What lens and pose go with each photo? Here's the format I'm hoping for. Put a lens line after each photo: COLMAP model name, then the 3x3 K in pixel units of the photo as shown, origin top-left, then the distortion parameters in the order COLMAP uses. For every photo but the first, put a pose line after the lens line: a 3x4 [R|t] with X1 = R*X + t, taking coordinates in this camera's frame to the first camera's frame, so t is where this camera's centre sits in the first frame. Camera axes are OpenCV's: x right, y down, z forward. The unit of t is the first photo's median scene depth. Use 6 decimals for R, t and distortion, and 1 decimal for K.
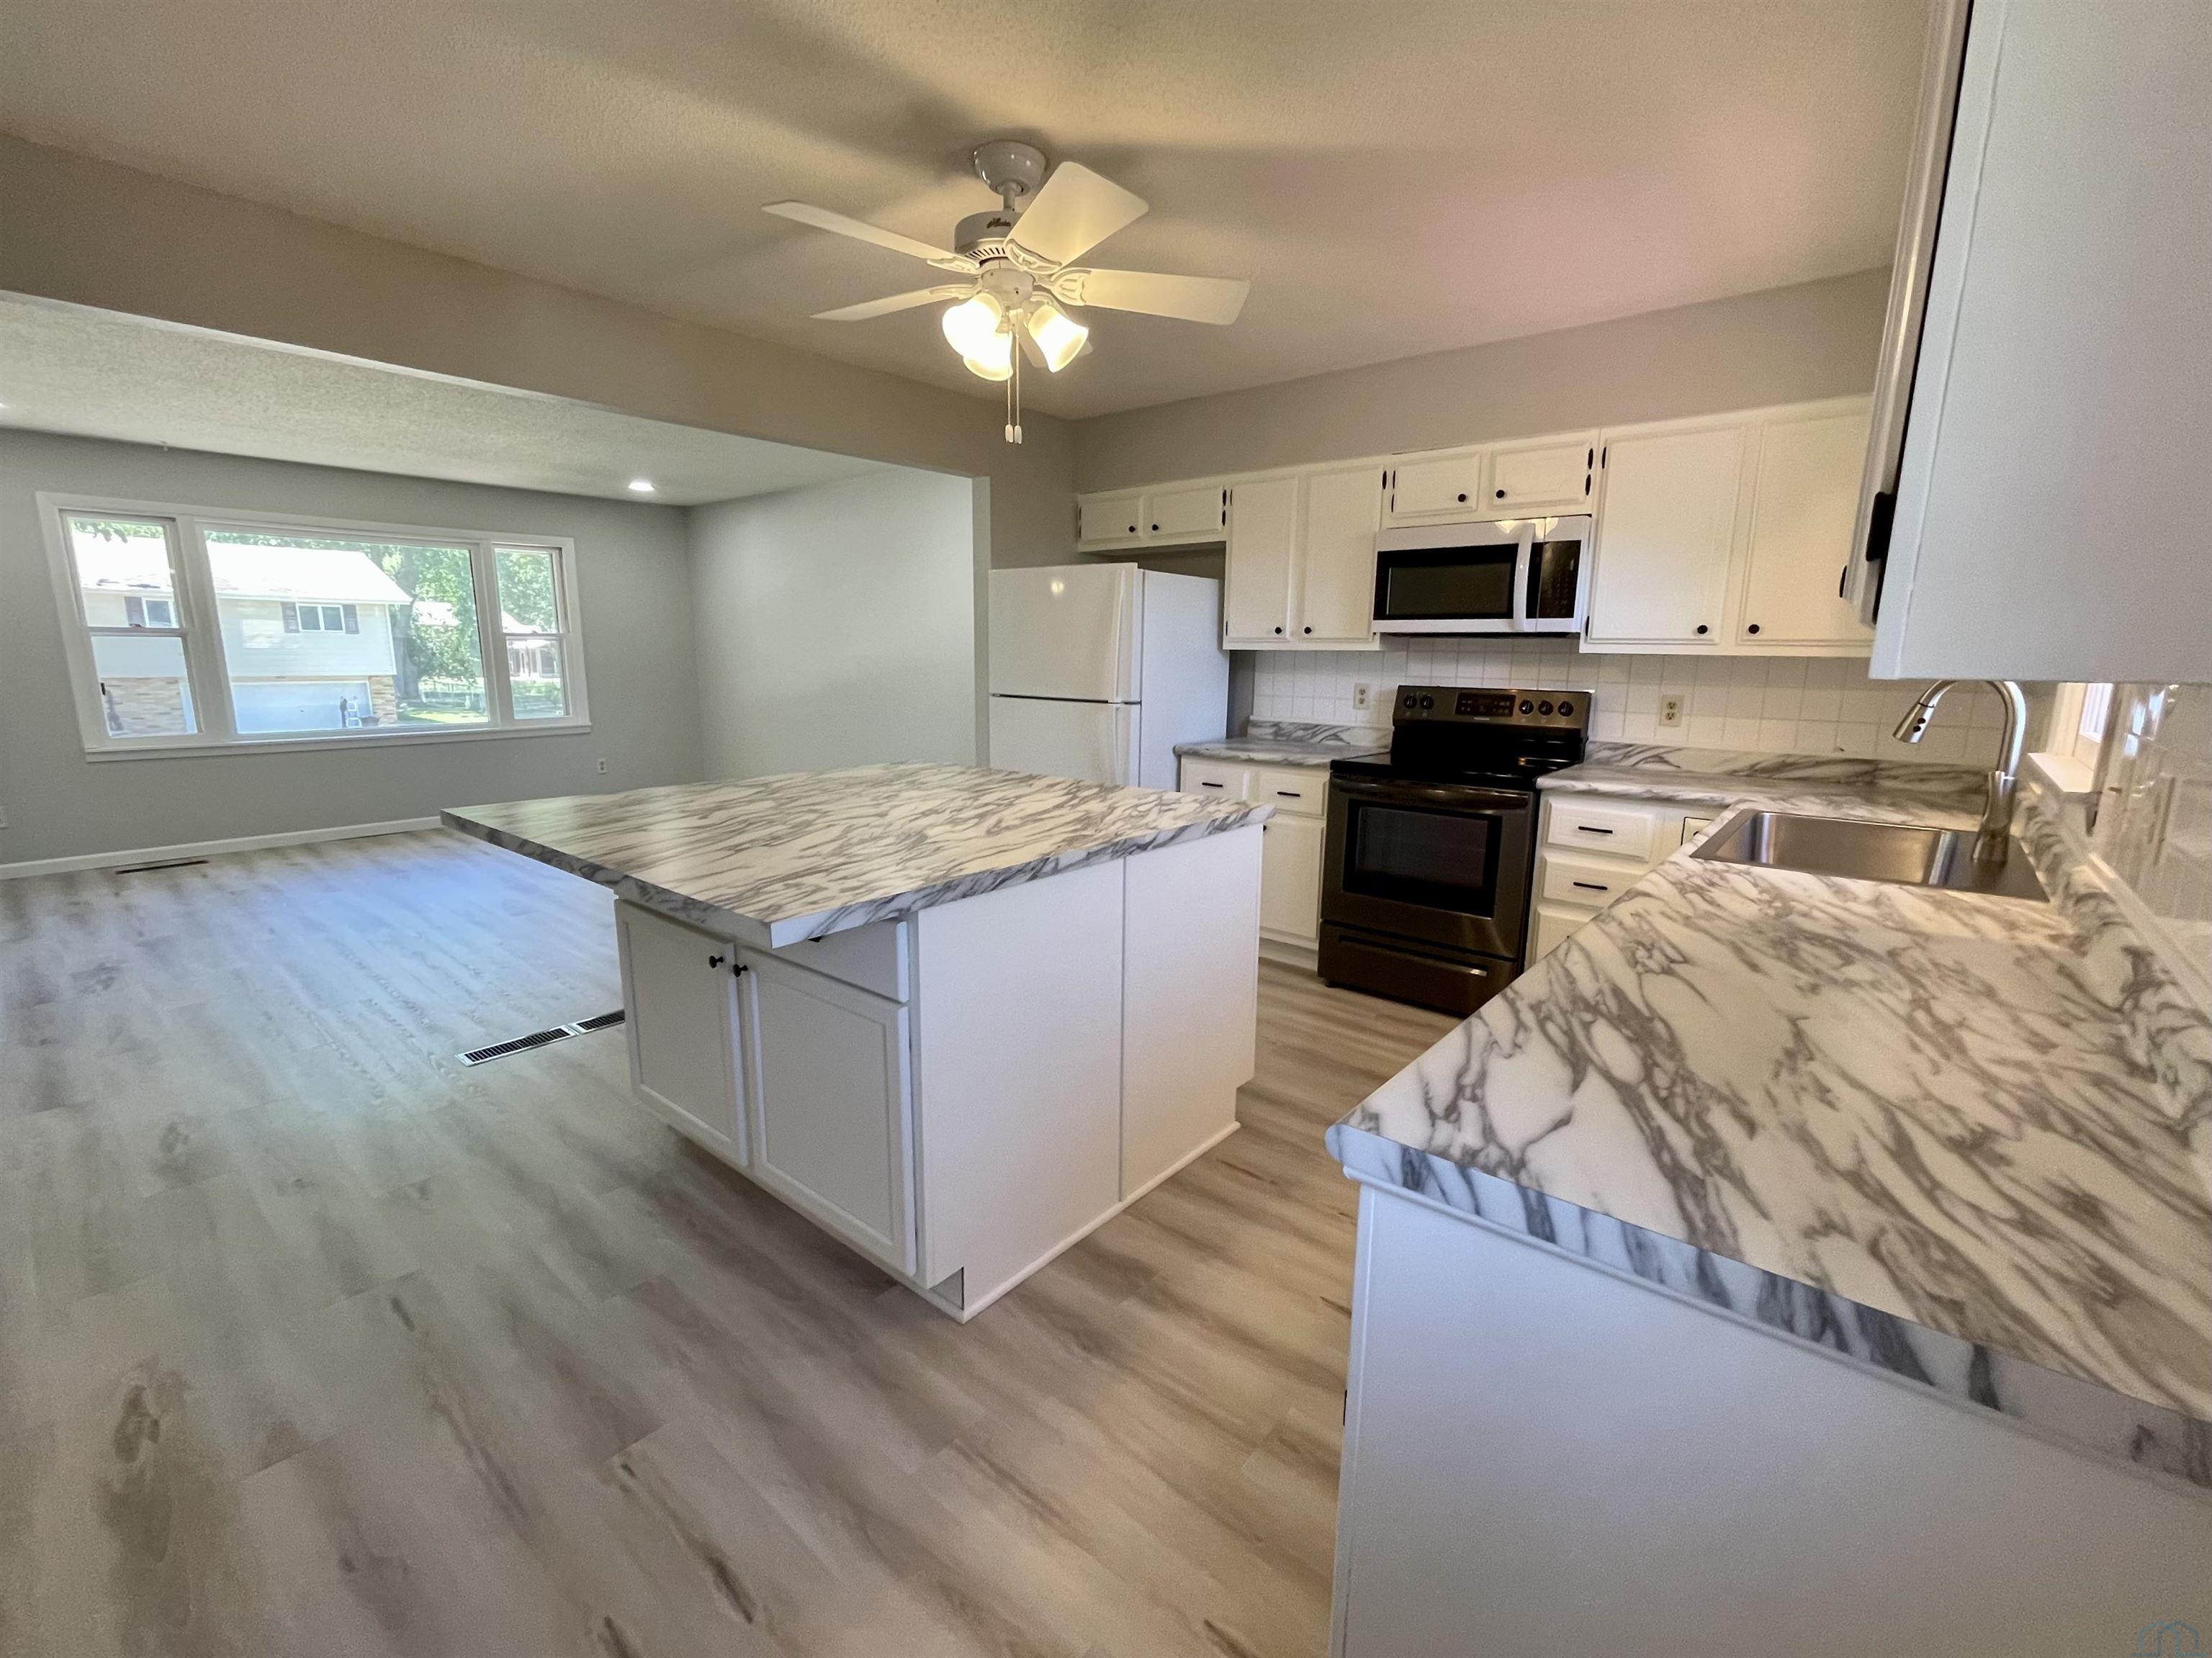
lens RADIAL K [[954.5, 0, 1106.0], [0, 954.5, 829.0], [0, 0, 1]] dist [0.001320, 0.000554]
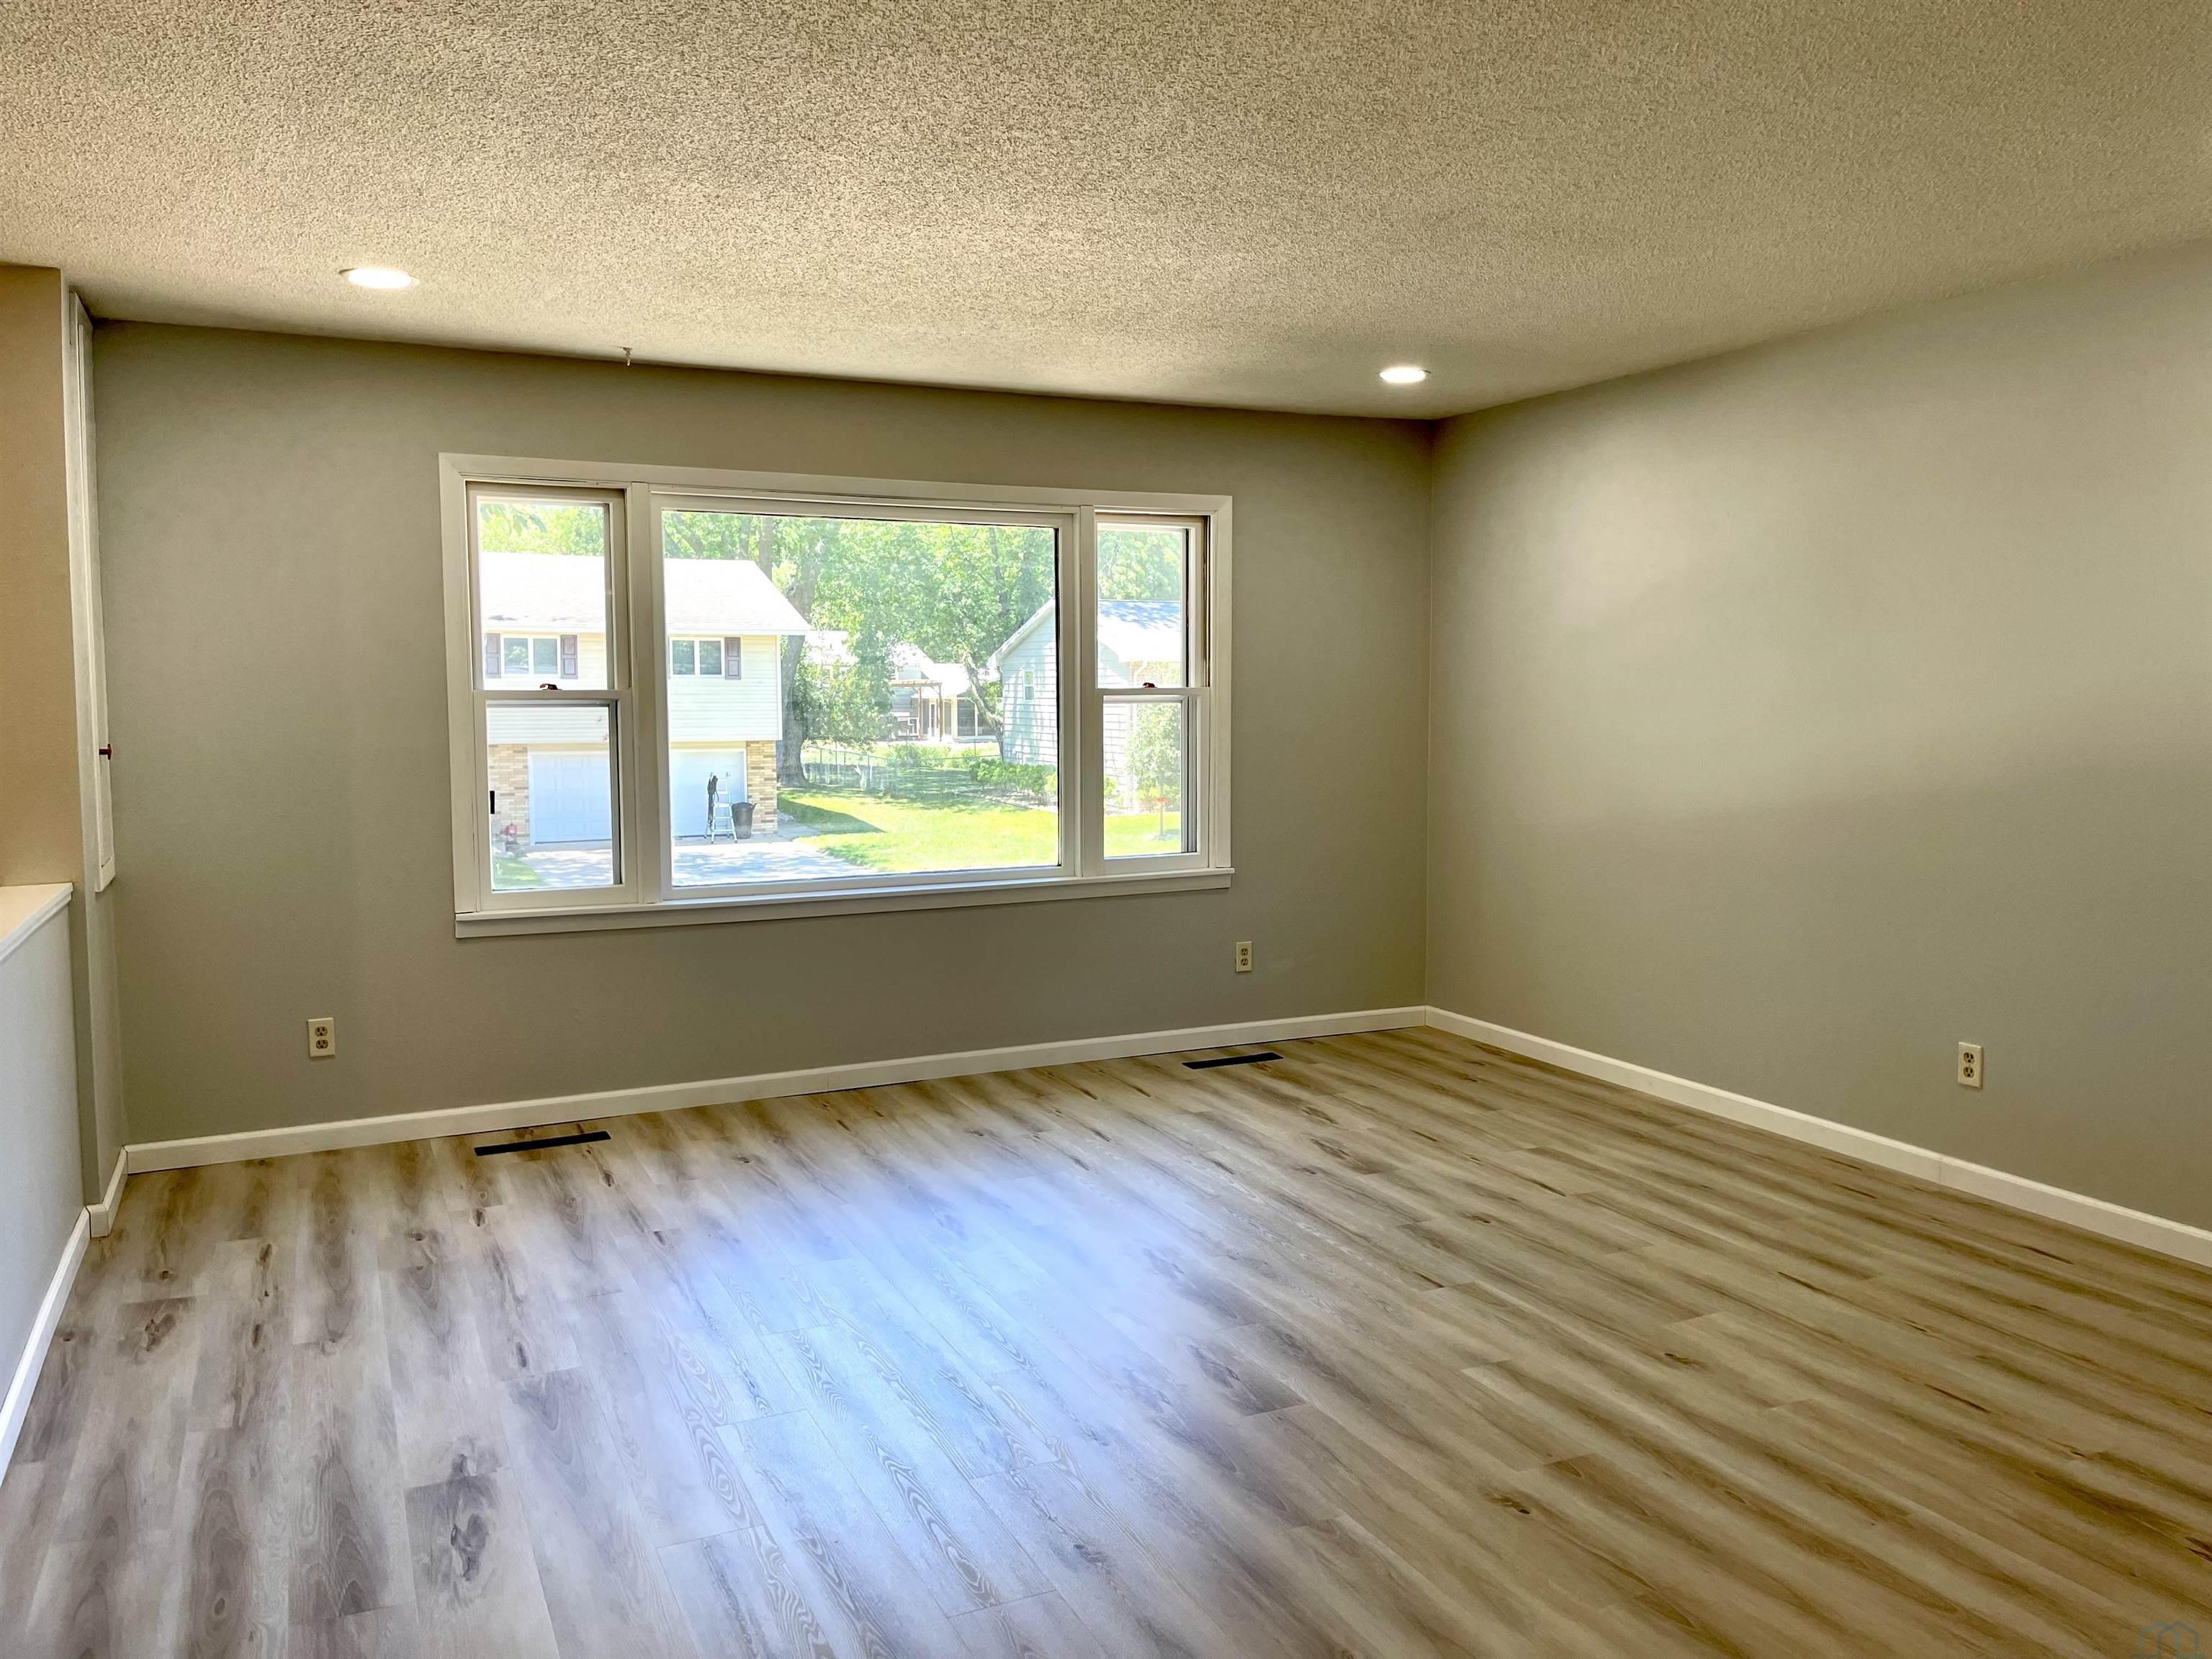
lens RADIAL K [[1697.9, 0, 1115.1], [0, 1697.9, 821.0], [0, 0, 1]] dist [0.063403, -0.088220]
pose [[0.910345, 0.022782, -0.413224, -0.337790], [-0.068281, 0.993068, -0.095676, -0.069846], [0.408179, 0.115314, 0.905590, 0.277141]]
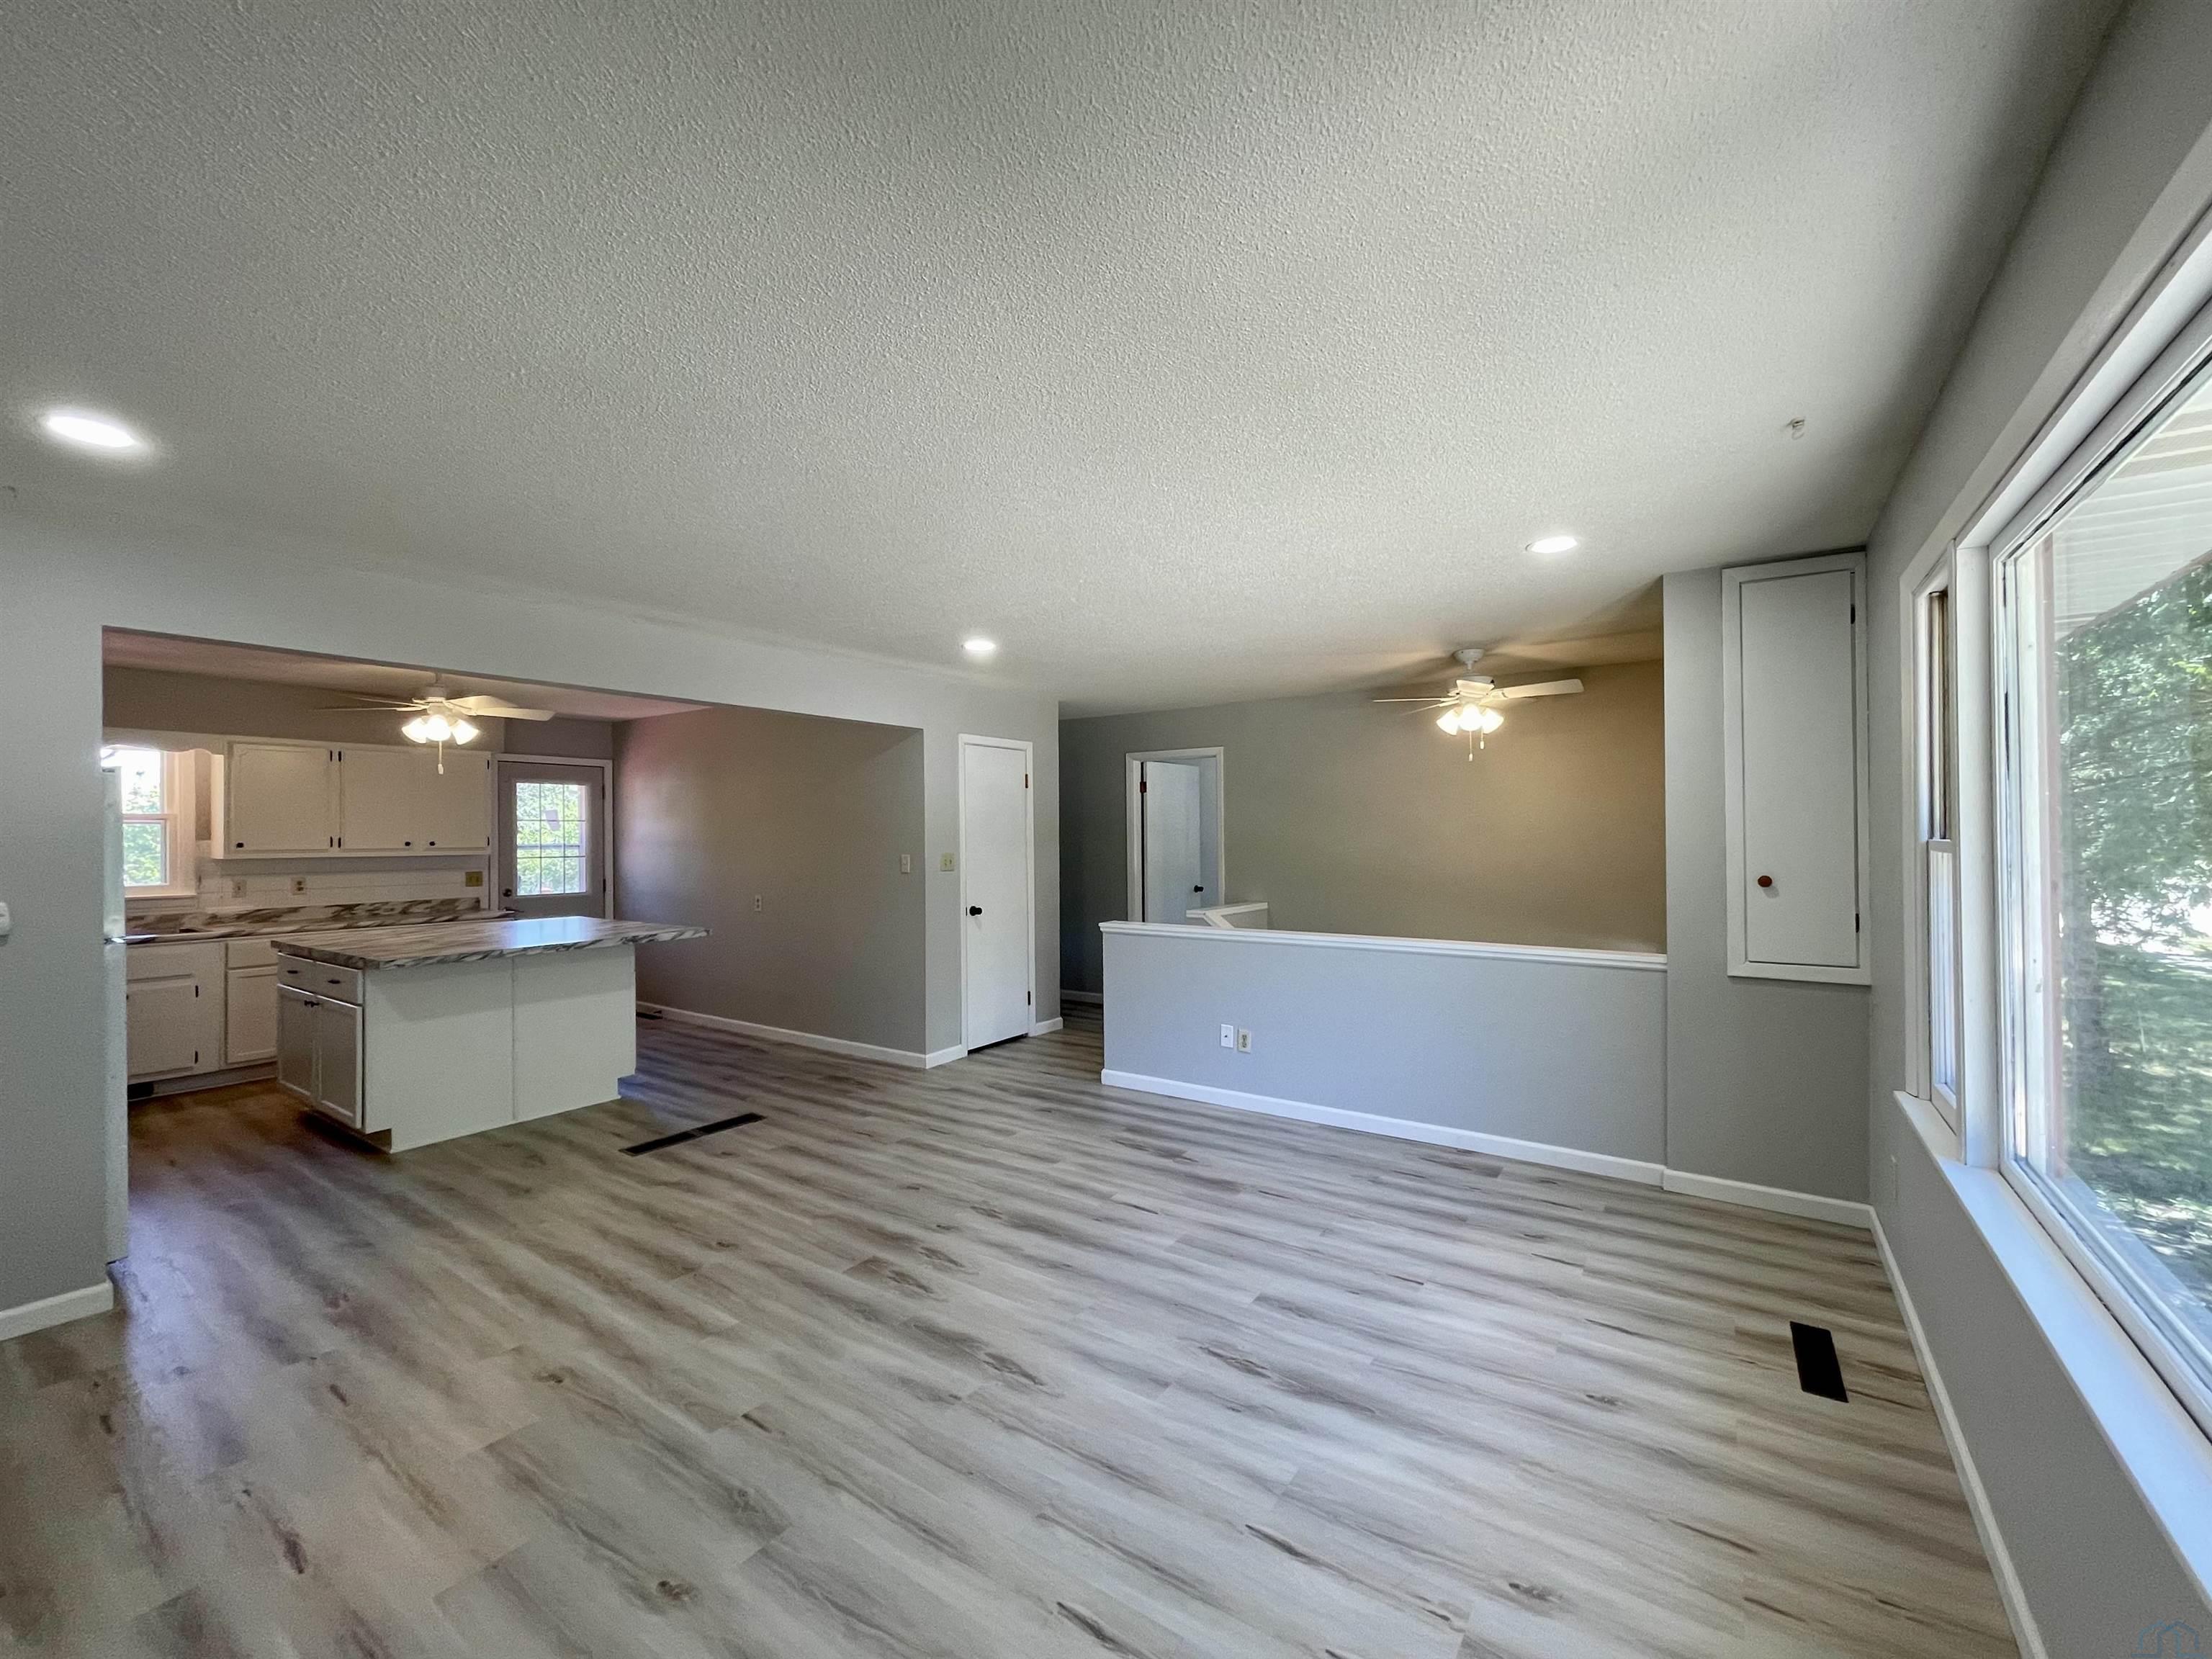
lens RADIAL K [[896.9, 0, 1106.0], [0, 896.9, 829.5], [0, 0, 1]] dist [-0.046410, 0.025258]
pose [[-0.995787, -0.001232, -0.091690, -0.627009], [-0.018096, 0.982885, 0.183328, -0.282214], [0.089895, 0.184215, -0.978766, 1.347626]]
